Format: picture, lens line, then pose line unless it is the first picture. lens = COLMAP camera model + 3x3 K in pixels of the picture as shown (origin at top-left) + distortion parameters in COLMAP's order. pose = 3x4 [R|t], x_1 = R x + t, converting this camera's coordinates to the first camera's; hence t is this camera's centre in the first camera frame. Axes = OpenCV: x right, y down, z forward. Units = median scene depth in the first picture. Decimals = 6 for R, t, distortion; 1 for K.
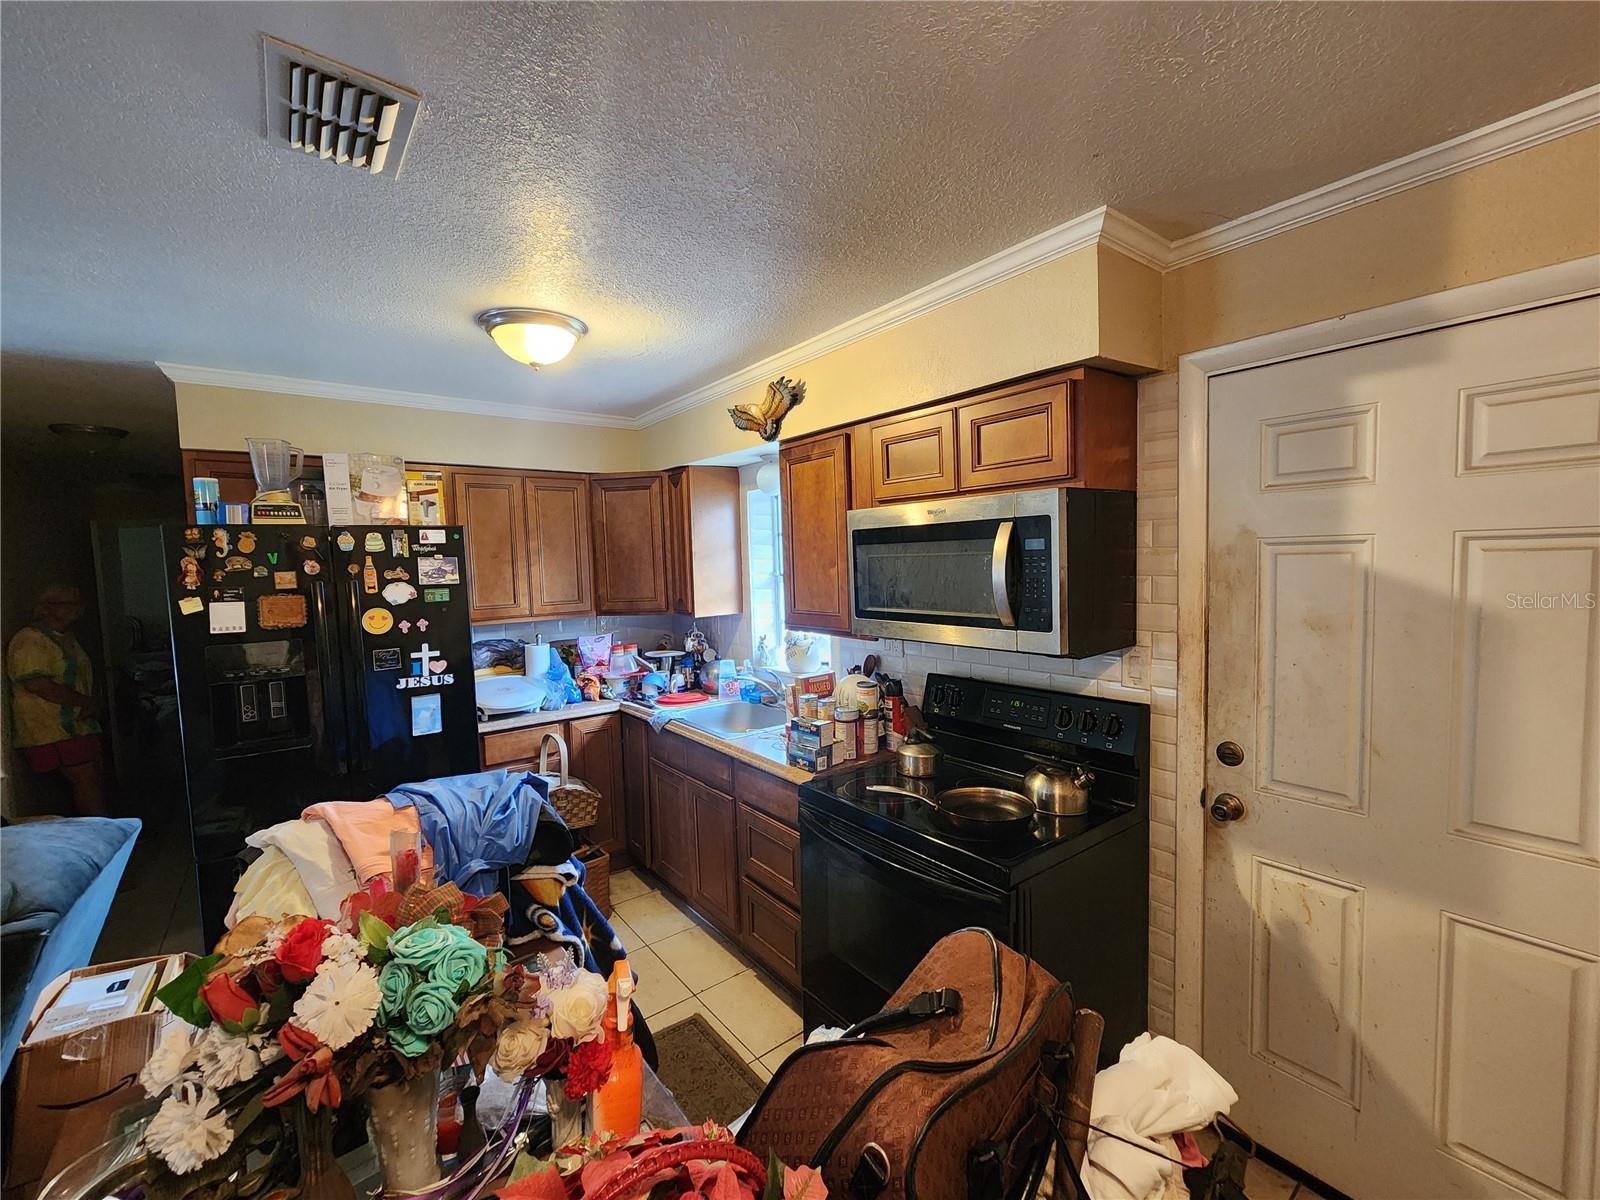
lens RADIAL K [[657.8, 0, 800.0], [0, 657.8, 600.0], [0, 0, 1]] dist [-0.001816, -0.000233]
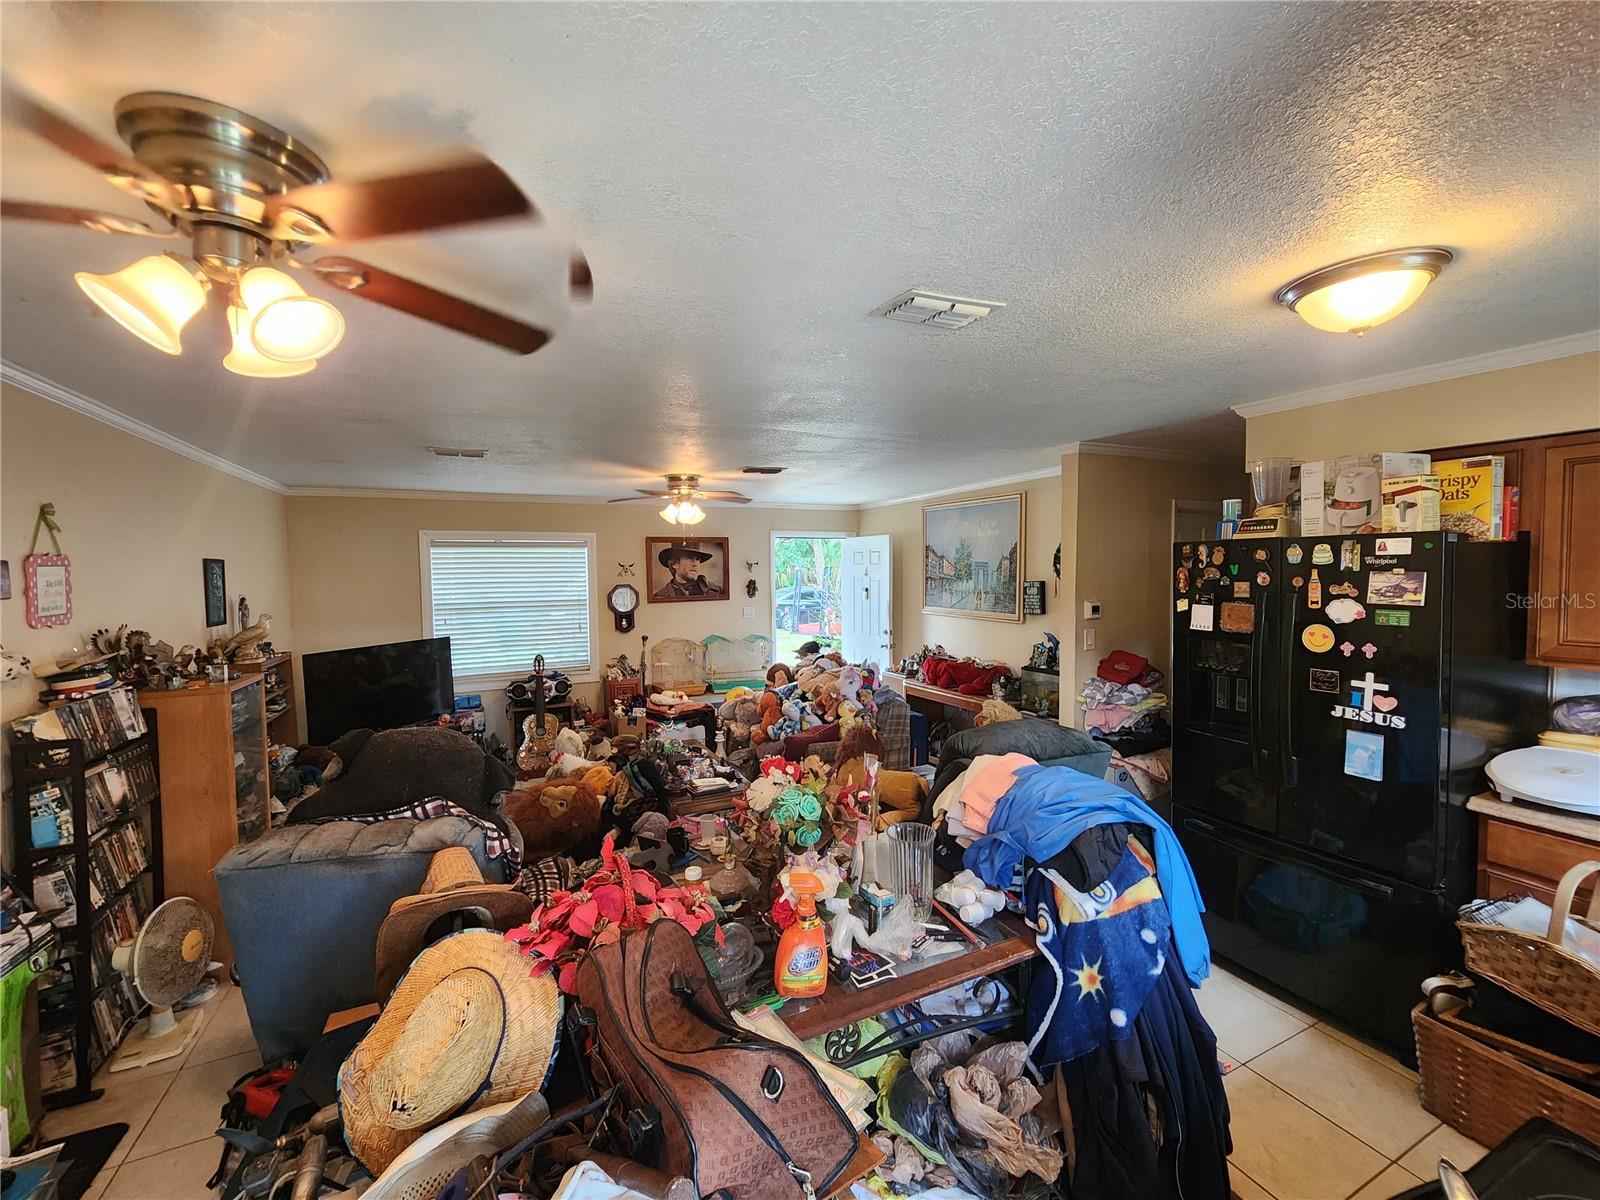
lens RADIAL K [[657.8, 0, 800.0], [0, 657.8, 600.0], [0, 0, 1]] dist [-0.001816, -0.000233]
pose [[-0.207400, 0.080704, -0.974922, 0.414393], [-0.043903, 0.994819, 0.091690, -0.074808], [0.977271, 0.061818, -0.202783, 0.457906]]
